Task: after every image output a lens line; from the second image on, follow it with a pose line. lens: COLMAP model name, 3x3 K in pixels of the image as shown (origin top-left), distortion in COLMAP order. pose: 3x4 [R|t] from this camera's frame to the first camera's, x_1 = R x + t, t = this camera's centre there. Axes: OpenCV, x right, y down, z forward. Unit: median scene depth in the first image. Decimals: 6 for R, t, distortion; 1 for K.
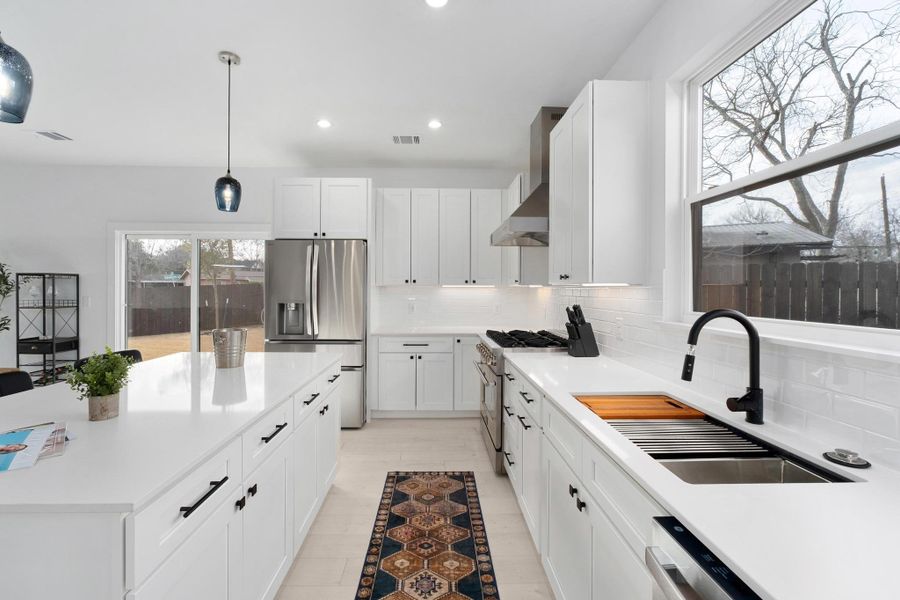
lens RADIAL K [[380.4, 0, 447.4], [0, 380.4, 293.6], [0, 0, 1]] dist [0.001022, 0.000196]
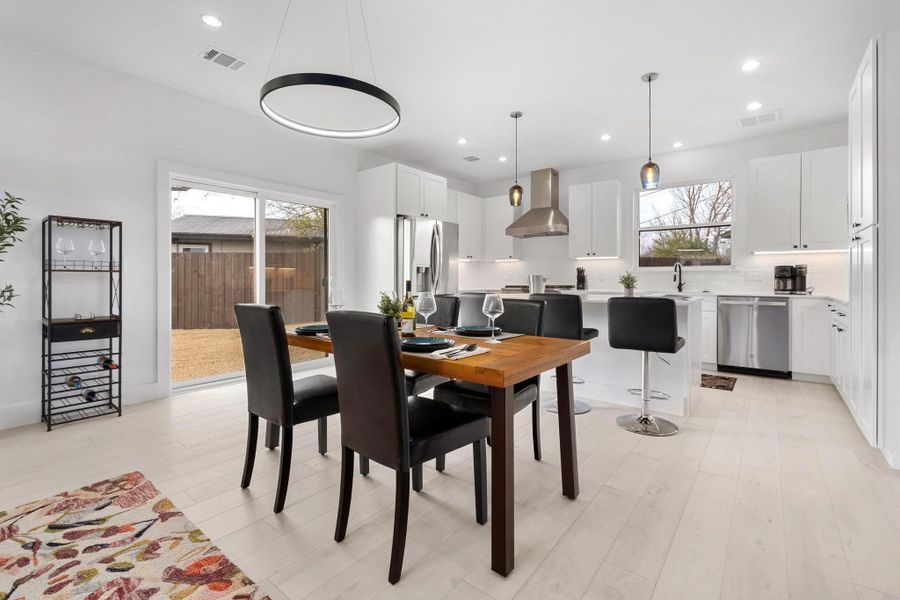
lens RADIAL K [[389.7, 0, 452.2], [0, 389.7, 283.9], [0, 0, 1]] dist [0.000151, 0.000250]
pose [[0.652428, -0.014601, 0.757710, -1.408682], [0.009905, 0.999893, 0.010739, 0.072351], [-0.757786, 0.000499, 0.652503, 0.063242]]
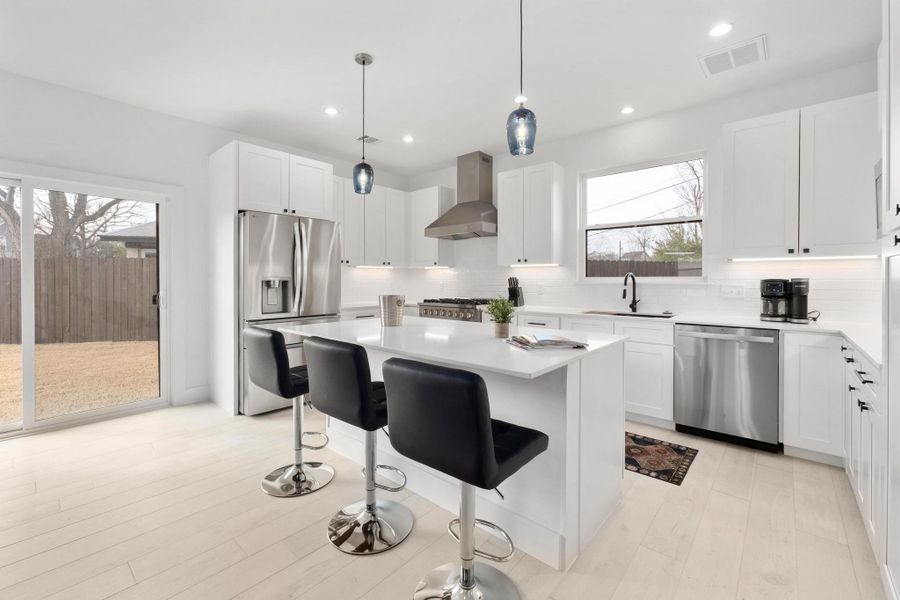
lens RADIAL K [[375.5, 0, 449.7], [0, 375.5, 285.6], [0, 0, 1]] dist [0.000292, 0.000254]
pose [[0.686766, -0.017732, 0.726662, -0.833416], [0.011232, 0.999842, 0.013783, 0.032500], [-0.726792, -0.001304, 0.686857, 0.024705]]
